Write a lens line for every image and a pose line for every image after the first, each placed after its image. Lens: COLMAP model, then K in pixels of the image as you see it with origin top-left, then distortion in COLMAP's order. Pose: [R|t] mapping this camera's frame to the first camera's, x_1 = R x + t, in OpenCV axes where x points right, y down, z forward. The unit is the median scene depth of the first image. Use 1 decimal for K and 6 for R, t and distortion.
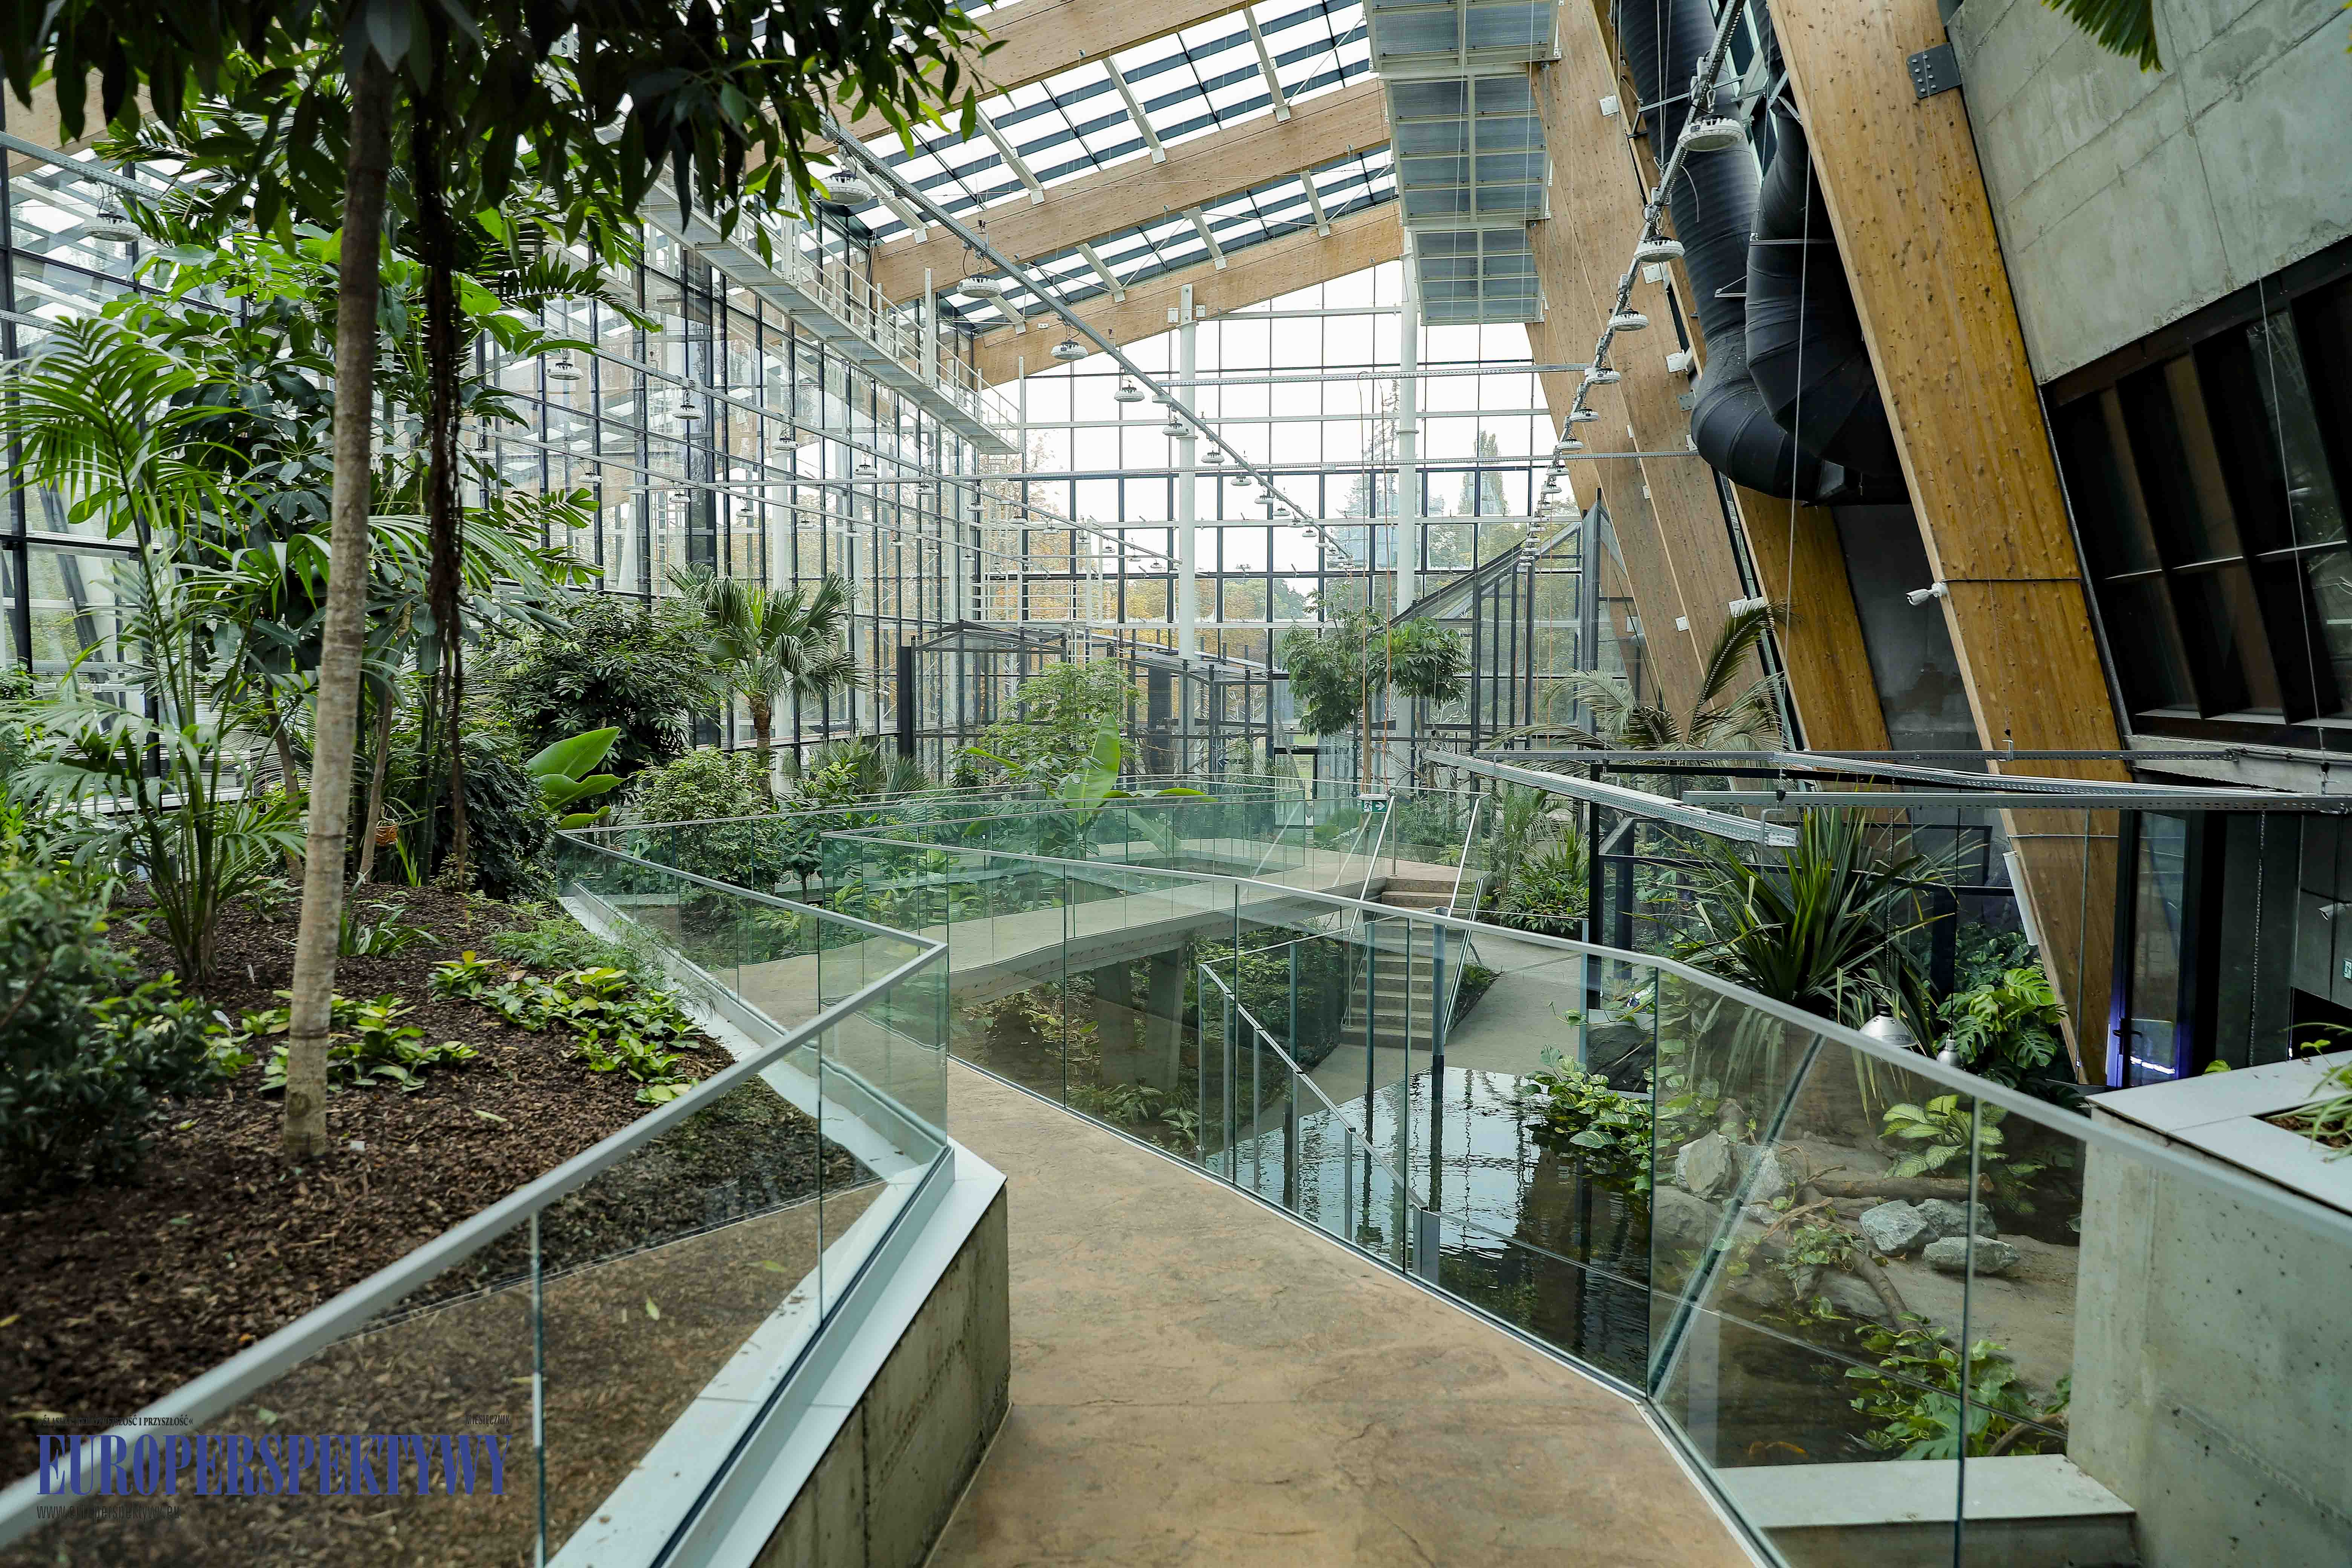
lens RADIAL K [[1634.0, 0, 1173.8], [0, 1634.0, 779.2], [0, 0, 1]] dist [-0.015972, -0.002339]
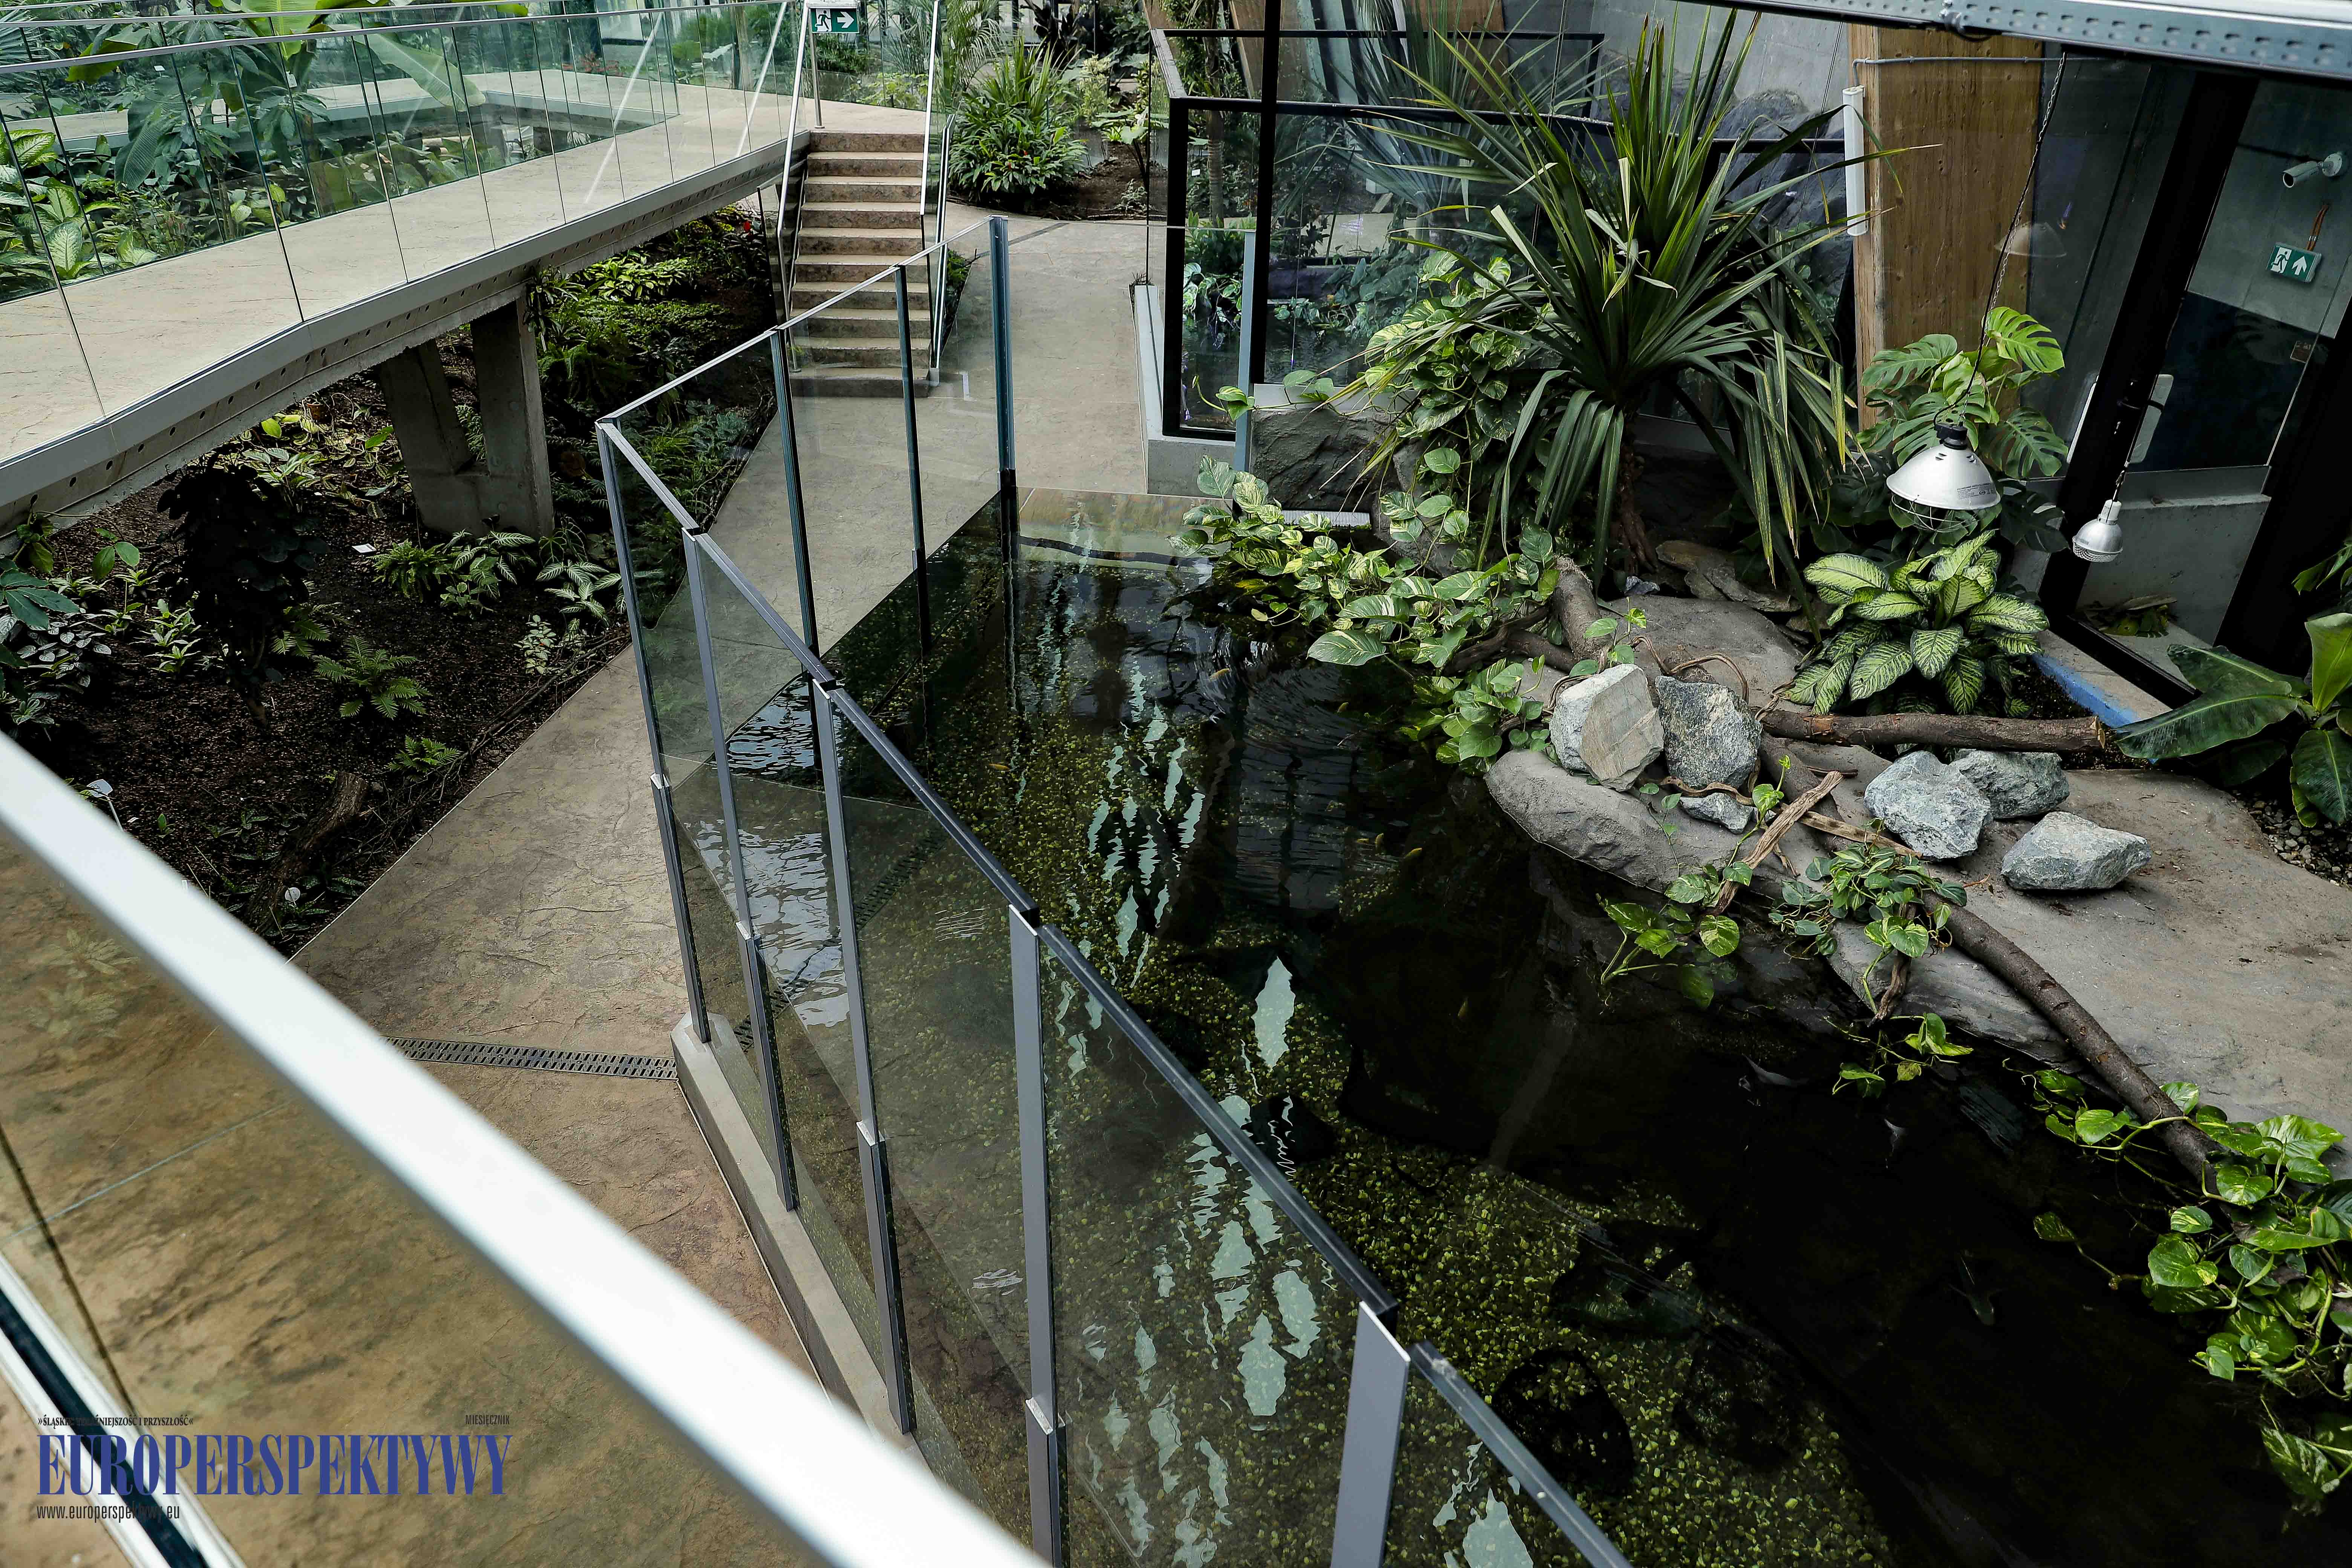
lens RADIAL K [[1634.0, 0, 1174.0], [0, 1634.0, 787.8], [0, 0, 1]] dist [-0.015972, -0.002339]
pose [[0.926627, -0.173790, 0.333406, -0.004251], [0.005894, 0.893366, 0.449291, 0.000395], [-0.375936, -0.414360, 0.828841, 0.362998]]
